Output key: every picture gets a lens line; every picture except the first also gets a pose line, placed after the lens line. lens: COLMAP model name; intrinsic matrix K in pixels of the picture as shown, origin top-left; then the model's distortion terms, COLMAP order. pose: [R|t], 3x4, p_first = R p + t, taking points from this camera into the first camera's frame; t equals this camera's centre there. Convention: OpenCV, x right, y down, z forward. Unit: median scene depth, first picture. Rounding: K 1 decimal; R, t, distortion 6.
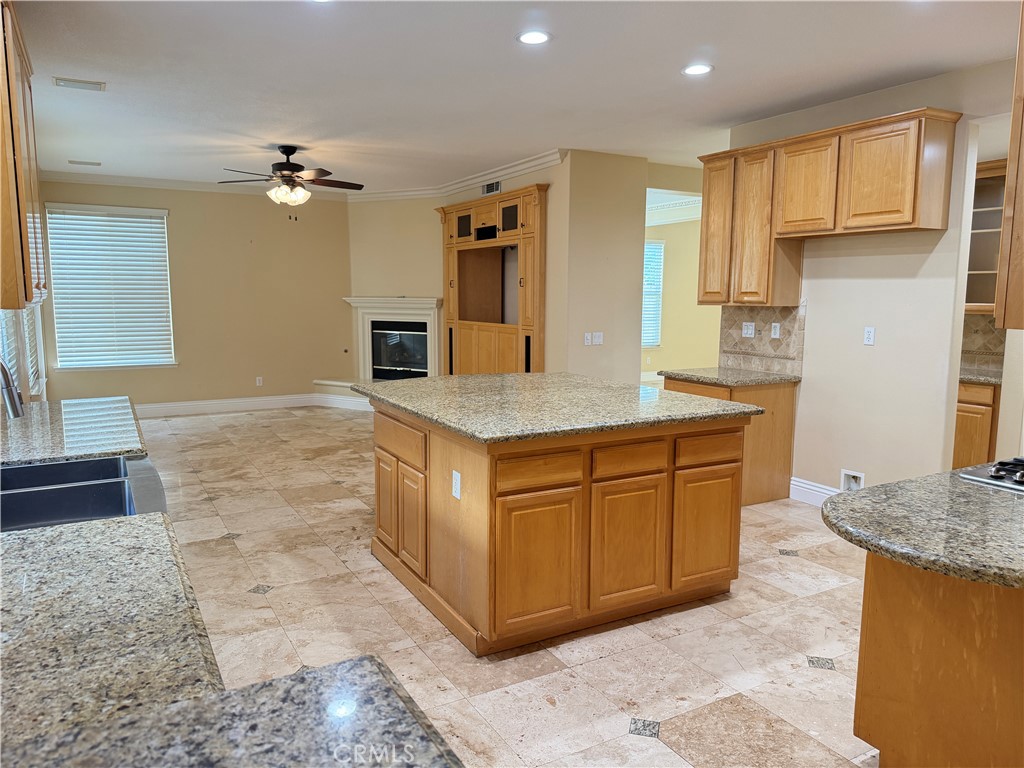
lens RADIAL K [[728.4, 0, 518.3], [0, 728.4, 387.9], [0, 0, 1]] dist [0.061215, -0.074075]
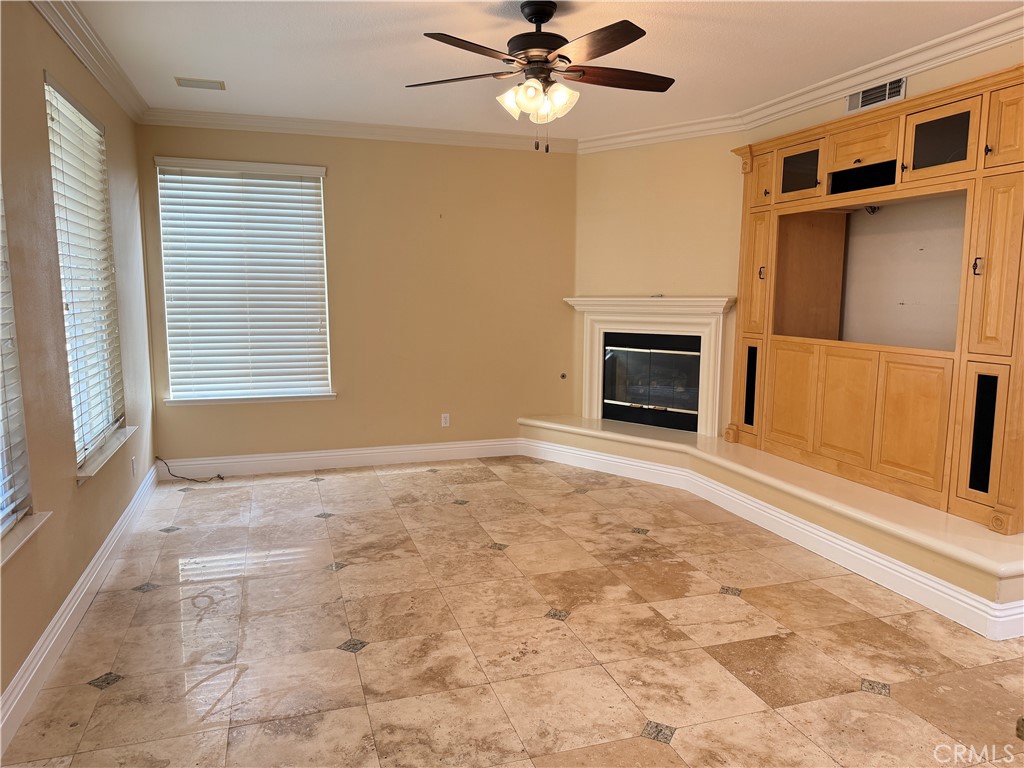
lens RADIAL K [[728.4, 0, 506.4], [0, 728.4, 388.8], [0, 0, 1]] dist [0.061215, -0.074075]
pose [[0.977192, 0.025683, -0.210801, -0.220459], [-0.024316, 0.999663, 0.009076, -0.065920], [0.210963, -0.003743, 0.977487, 0.495659]]
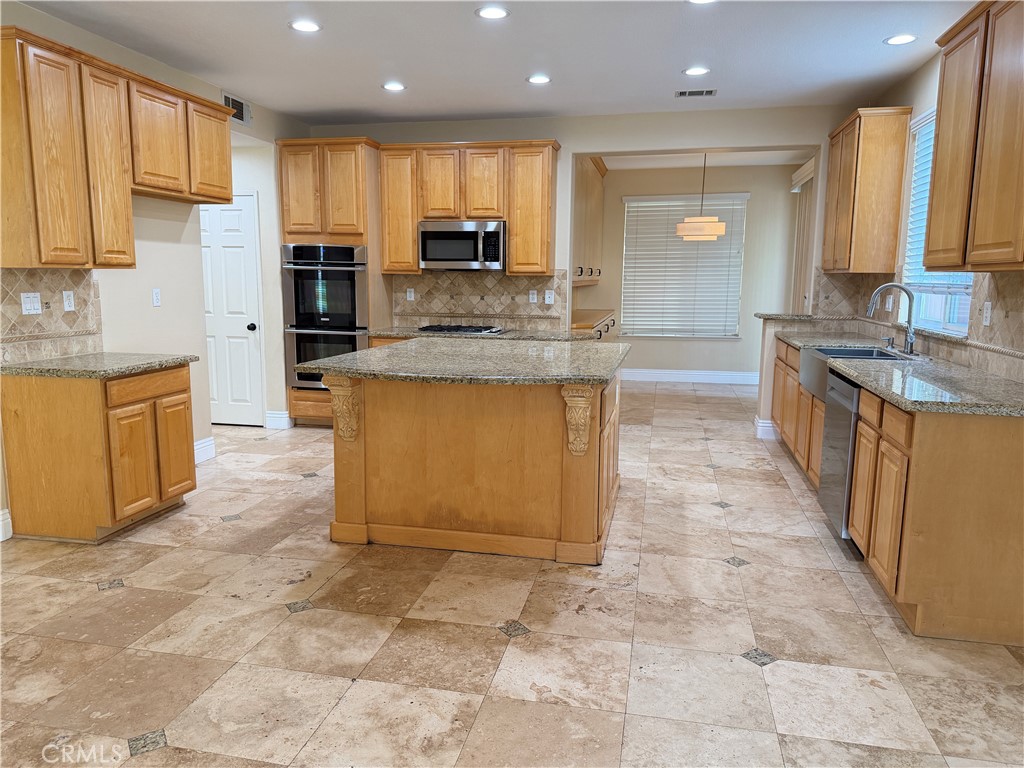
lens RADIAL K [[728.4, 0, 506.0], [0, 728.4, 381.3], [0, 0, 1]] dist [0.061215, -0.074075]
pose [[-0.741087, -0.107660, 0.662721, -0.443033], [0.076945, 0.966938, 0.243125, -0.129661], [-0.666985, 0.231169, -0.708302, 1.096018]]
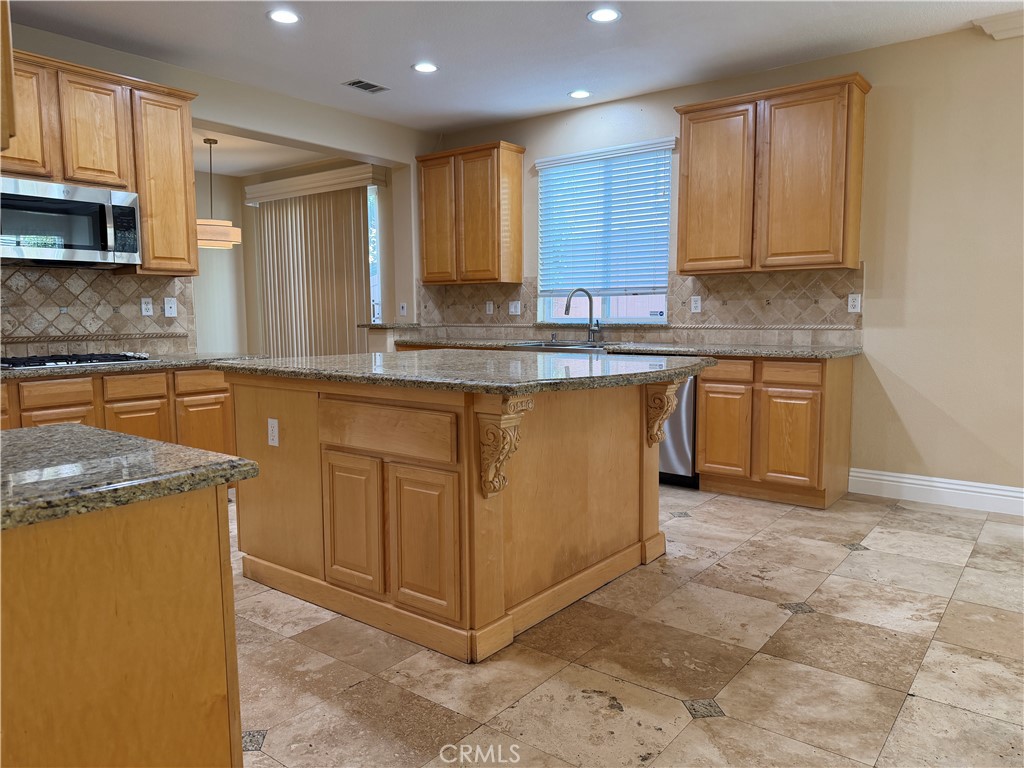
lens RADIAL K [[728.4, 0, 528.9], [0, 728.4, 374.2], [0, 0, 1]] dist [0.061215, -0.074075]
pose [[-0.918780, 0.031370, -0.393521, 0.182807], [-0.054131, 0.977411, 0.204299, -0.094294], [0.391041, 0.209008, -0.896328, 1.119677]]
